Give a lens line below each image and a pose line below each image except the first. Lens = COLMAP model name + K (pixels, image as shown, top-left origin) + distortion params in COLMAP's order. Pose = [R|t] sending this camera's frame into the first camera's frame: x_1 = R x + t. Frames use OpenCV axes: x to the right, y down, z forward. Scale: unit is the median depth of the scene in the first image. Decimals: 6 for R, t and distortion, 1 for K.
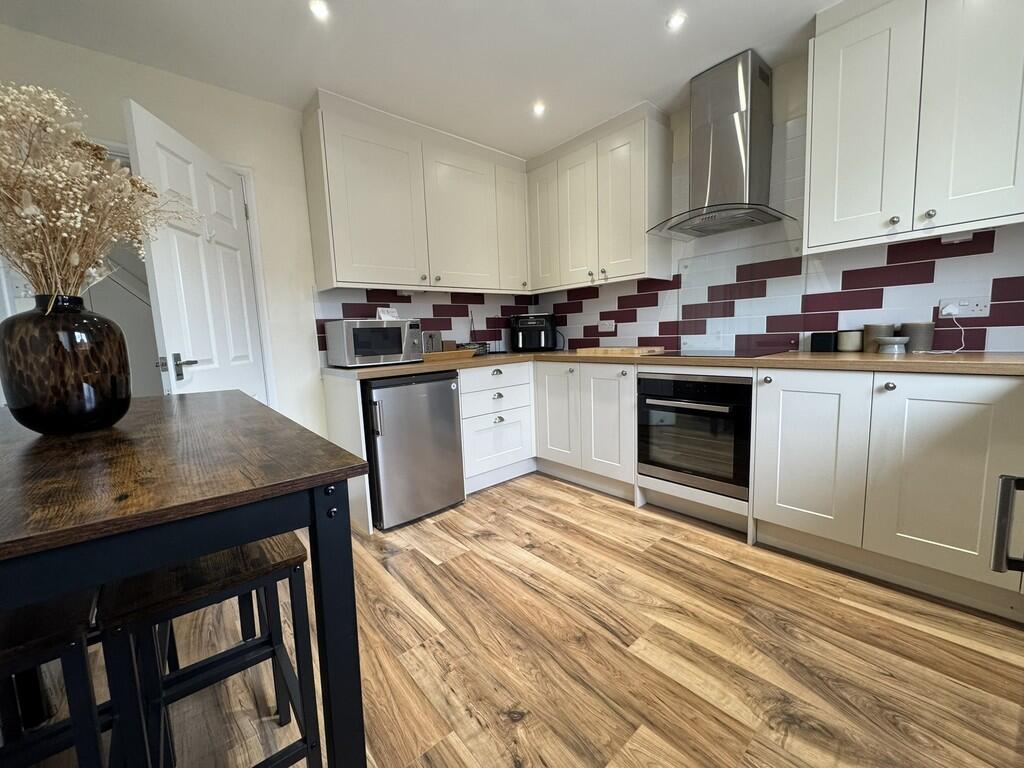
lens RADIAL K [[408.5, 0, 512.7], [0, 408.5, 384.6], [0, 0, 1]] dist [-0.004483, -0.000241]
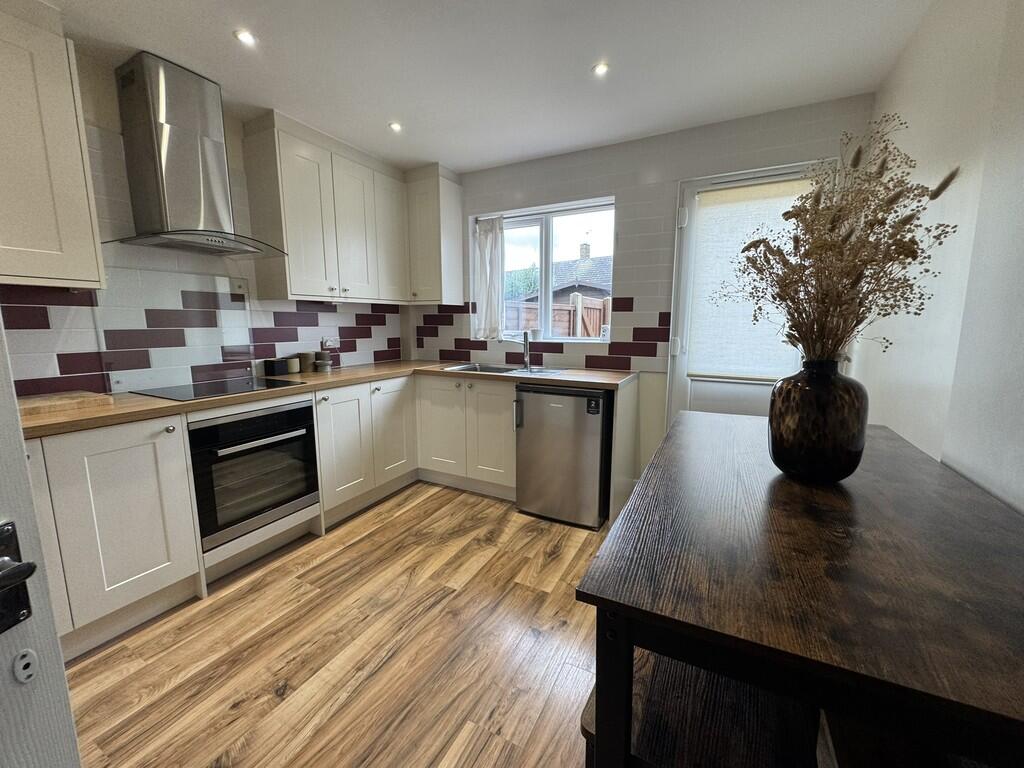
lens RADIAL K [[408.5, 0, 510.6], [0, 408.5, 381.4], [0, 0, 1]] dist [-0.004483, -0.000241]
pose [[-0.369045, -0.091513, 0.924895, -0.745135], [0.128514, 0.980557, 0.148299, -0.174676], [-0.920483, 0.173591, -0.350109, 0.882181]]
